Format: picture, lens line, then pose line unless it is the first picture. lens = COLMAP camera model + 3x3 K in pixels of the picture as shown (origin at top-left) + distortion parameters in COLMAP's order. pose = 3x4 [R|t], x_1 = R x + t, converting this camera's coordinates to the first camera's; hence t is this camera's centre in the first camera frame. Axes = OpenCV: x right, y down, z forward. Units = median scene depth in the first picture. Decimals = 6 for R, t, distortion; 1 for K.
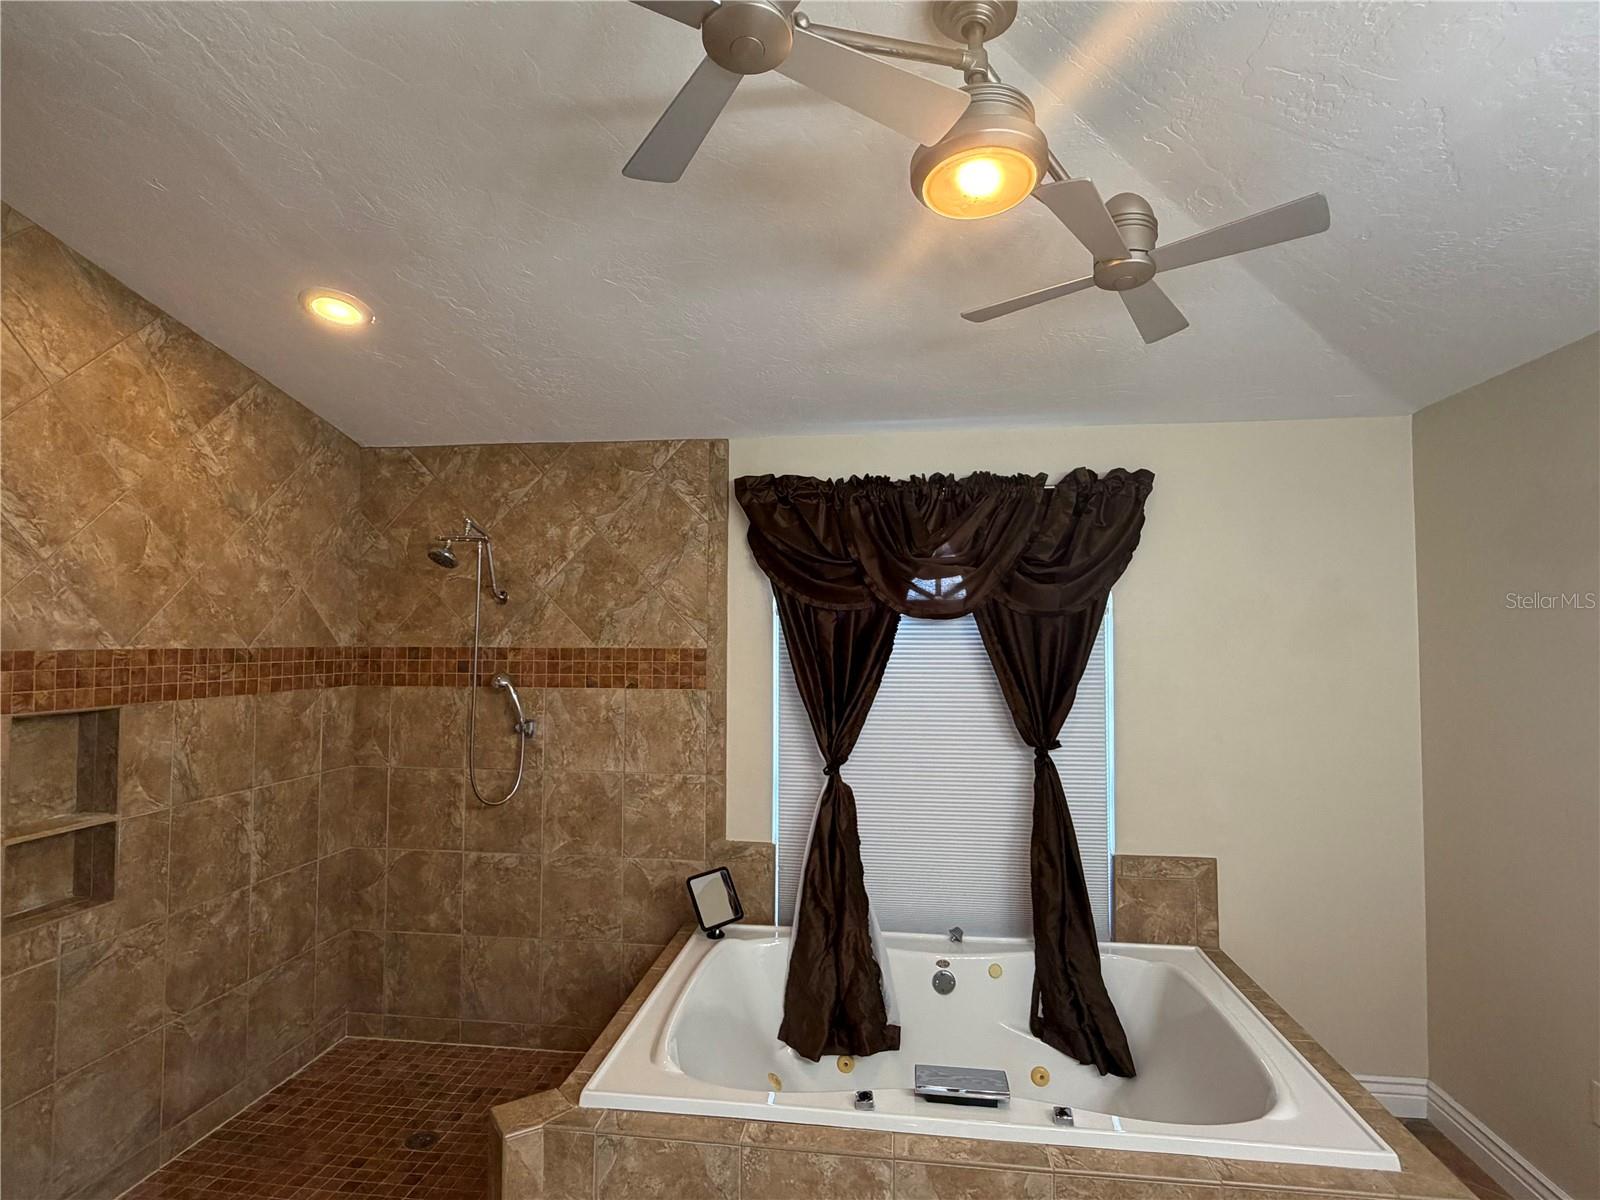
lens RADIAL K [[836.0, 0, 798.4], [0, 836.0, 598.8], [0, 0, 1]] dist [0.002196, -0.000470]
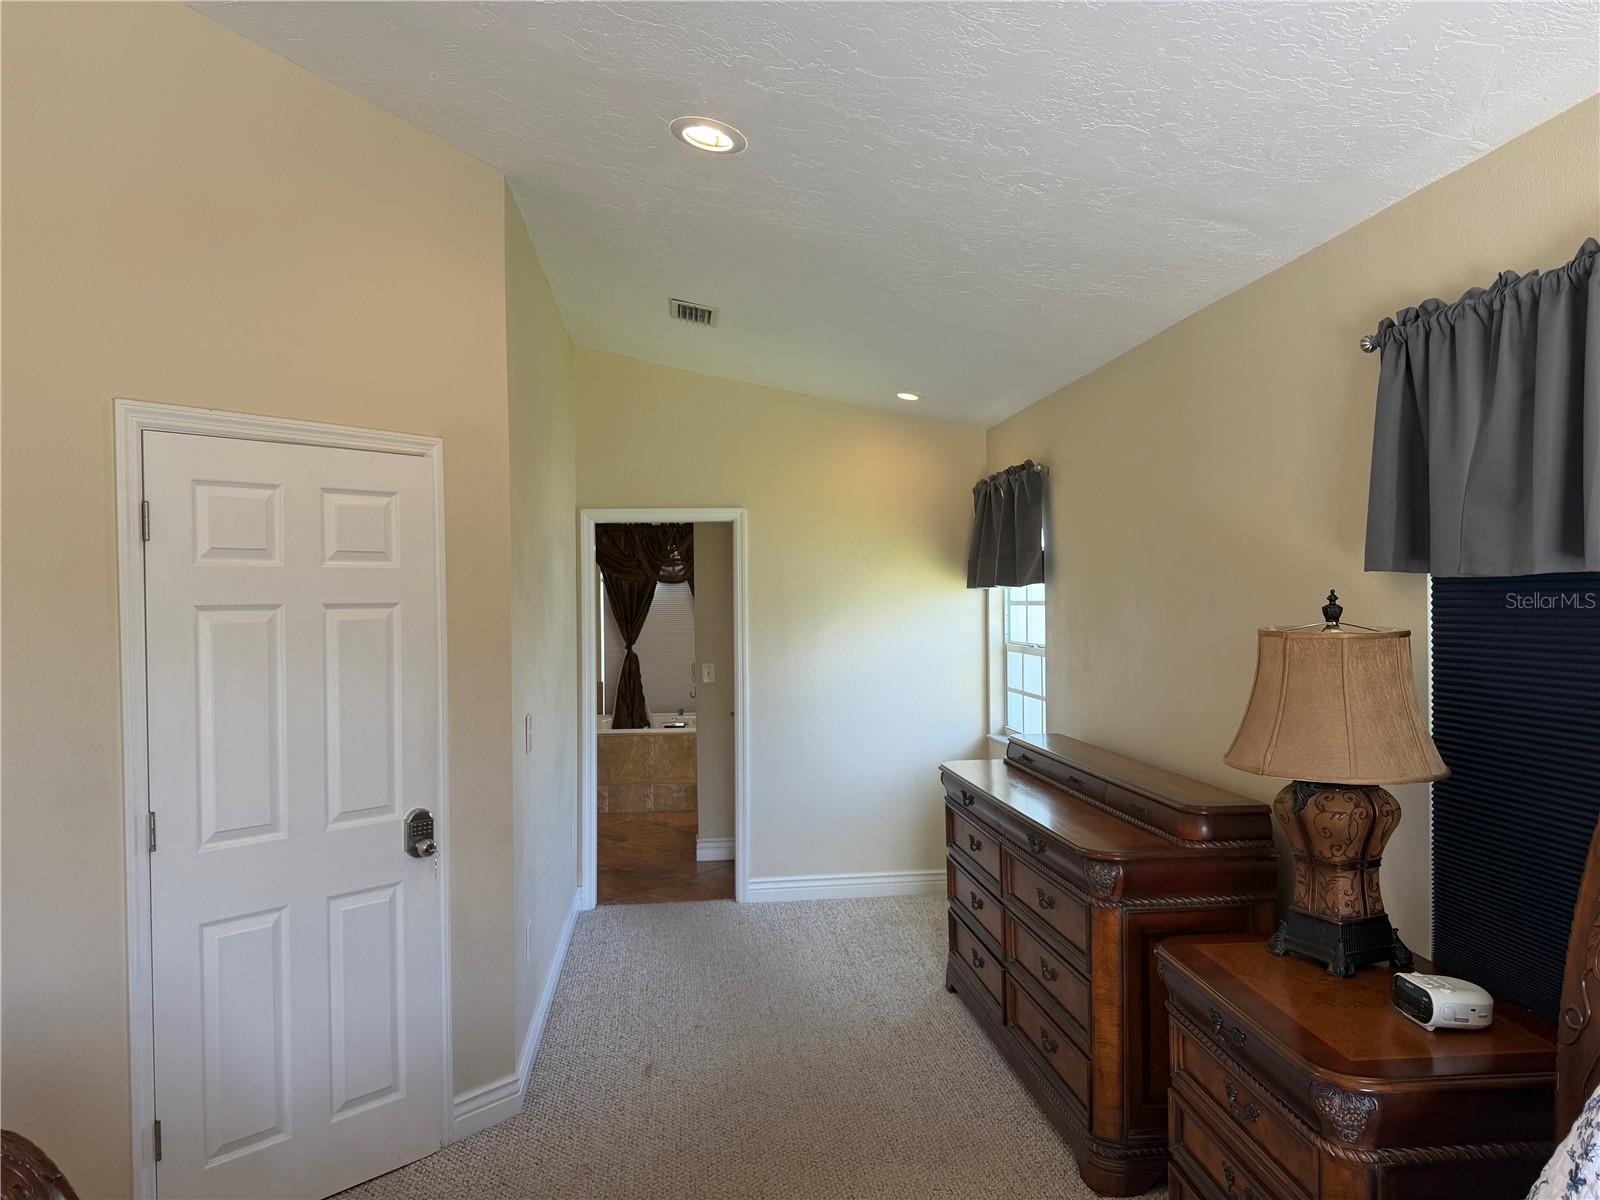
lens RADIAL K [[1119.9, 0, 804.6], [0, 1119.9, 604.6], [0, 0, 1]] dist [-0.032751, -0.002157]
pose [[0.971704, -0.011322, 0.235931, -0.227970], [0.003525, 0.999434, 0.033445, -0.021362], [-0.236176, -0.031667, 0.971194, -2.257883]]
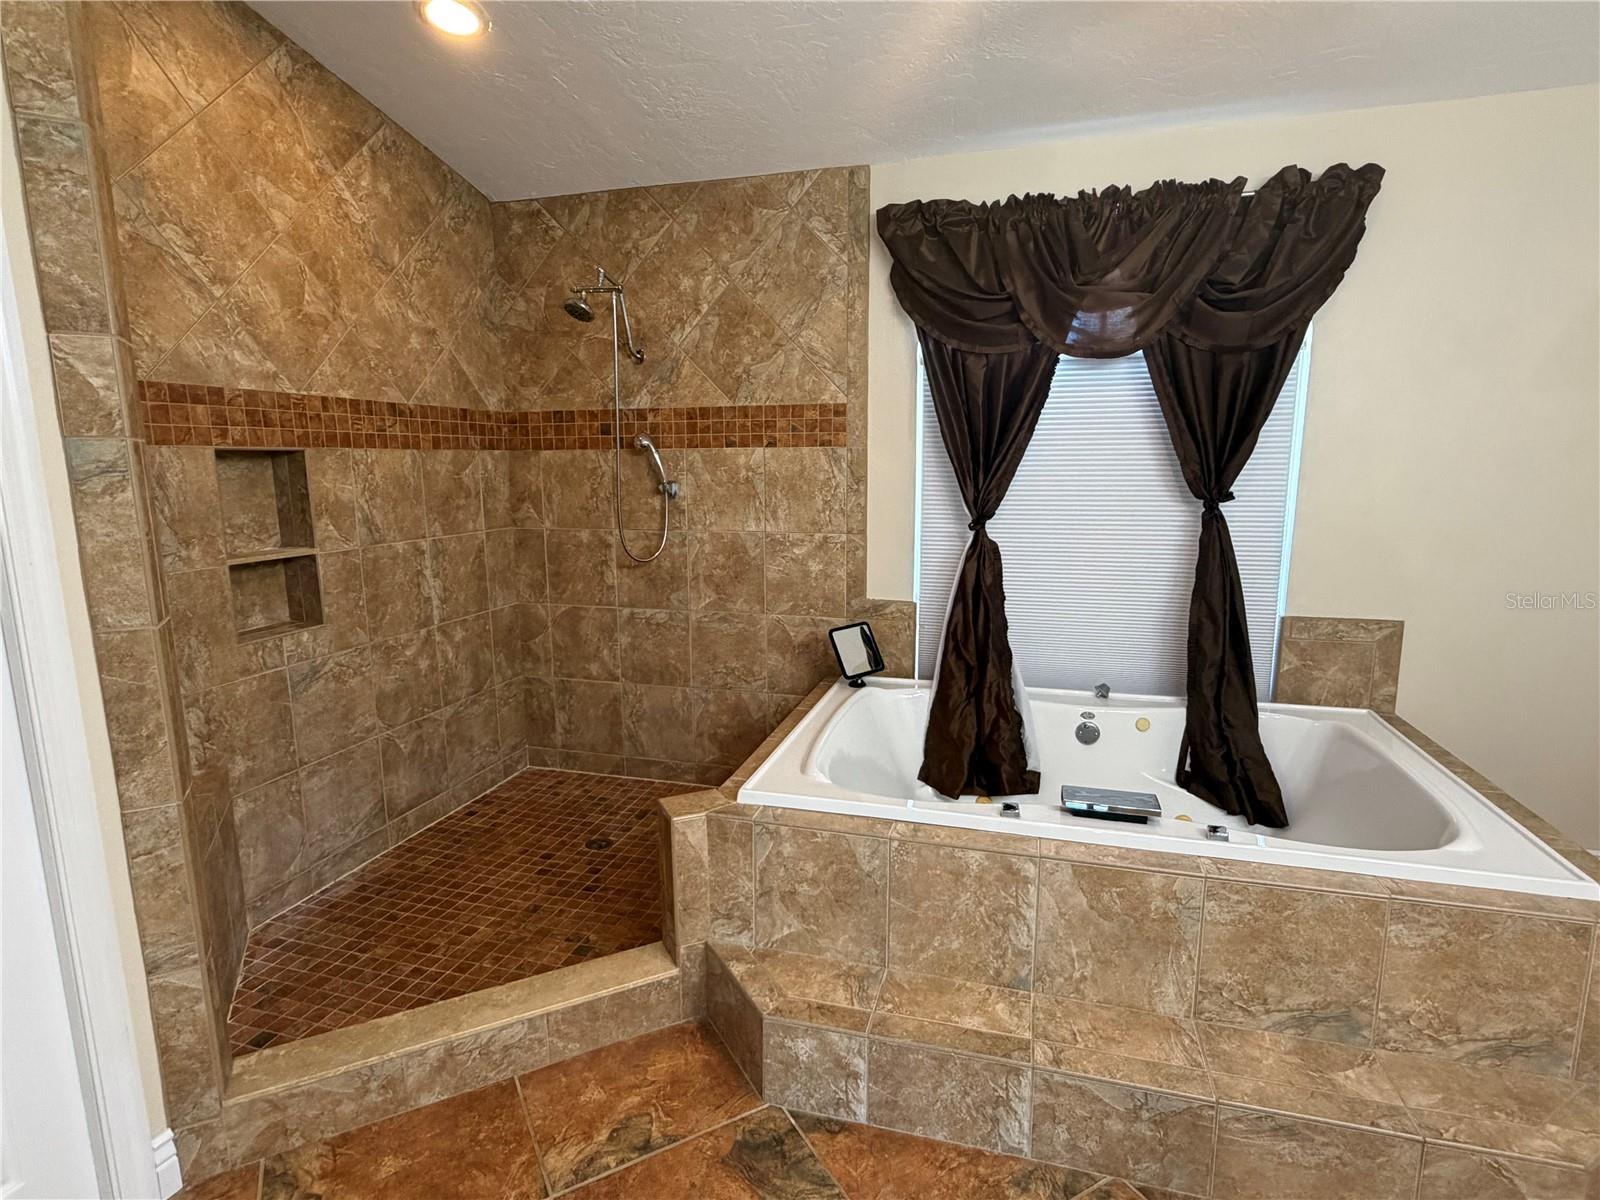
lens RADIAL K [[836.0, 0, 795.8], [0, 836.0, 603.0], [0, 0, 1]] dist [0.002196, -0.000470]
pose [[0.988036, 0.016147, -0.153378, -0.017867], [0.016887, 0.977197, 0.211664, 0.086644], [0.153298, -0.211721, 0.965233, 0.018378]]
